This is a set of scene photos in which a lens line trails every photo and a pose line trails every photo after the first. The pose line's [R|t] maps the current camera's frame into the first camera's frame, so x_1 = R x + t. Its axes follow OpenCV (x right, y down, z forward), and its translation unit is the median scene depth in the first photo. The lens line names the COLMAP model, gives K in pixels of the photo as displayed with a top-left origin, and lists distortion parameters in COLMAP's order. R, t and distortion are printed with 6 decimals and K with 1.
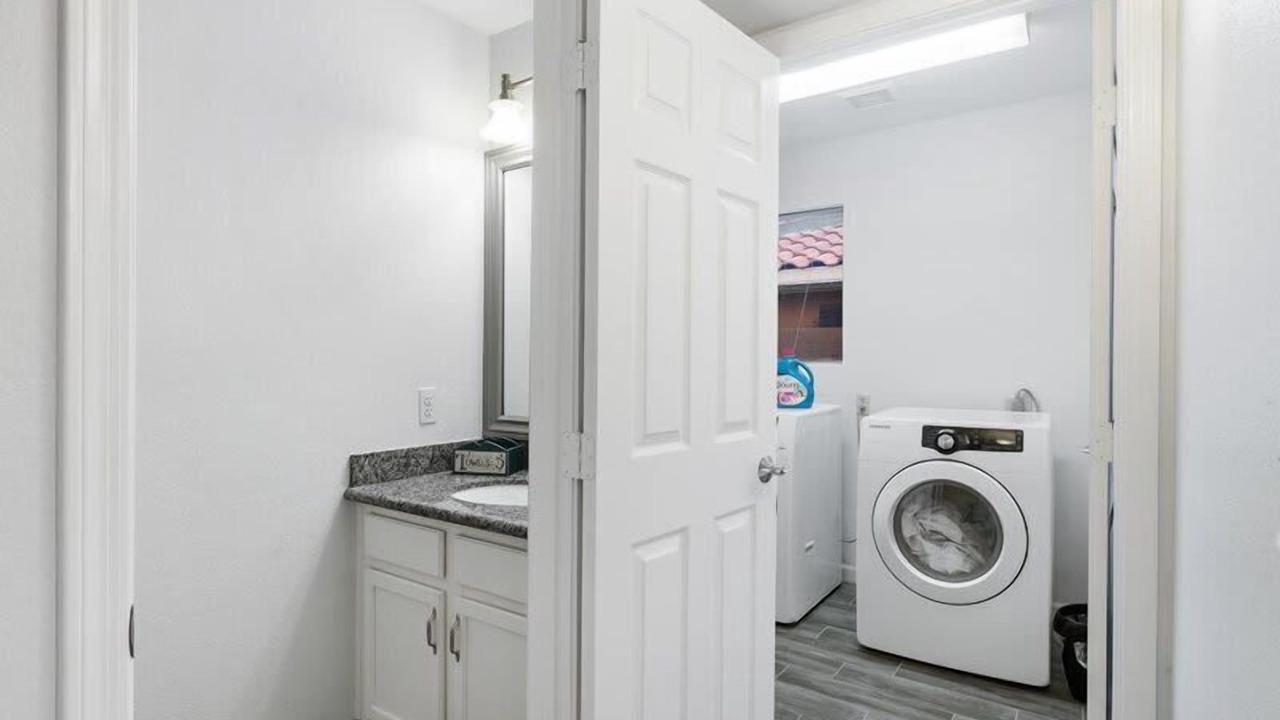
lens RADIAL K [[627.4, 0, 642.3], [0, 627.4, 336.0], [0, 0, 1]] dist [-0.000115, 0.000158]
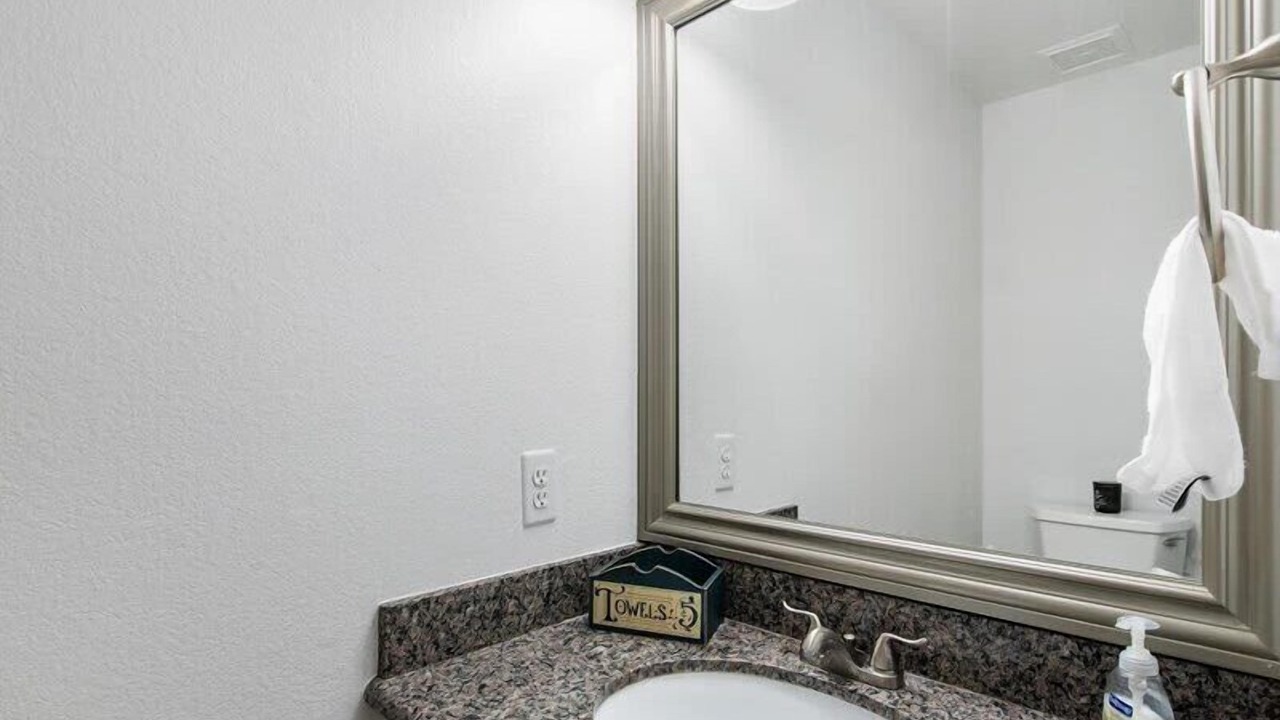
lens RADIAL K [[641.6, 0, 640.0], [0, 641.6, 360.0], [0, 0, 1]] dist [-0.001050, -0.000093]
pose [[0.987189, -0.013703, -0.158966, -0.182498], [0.011726, 0.999842, -0.013365, 0.017410], [0.159124, 0.011329, 0.987194, 0.514557]]
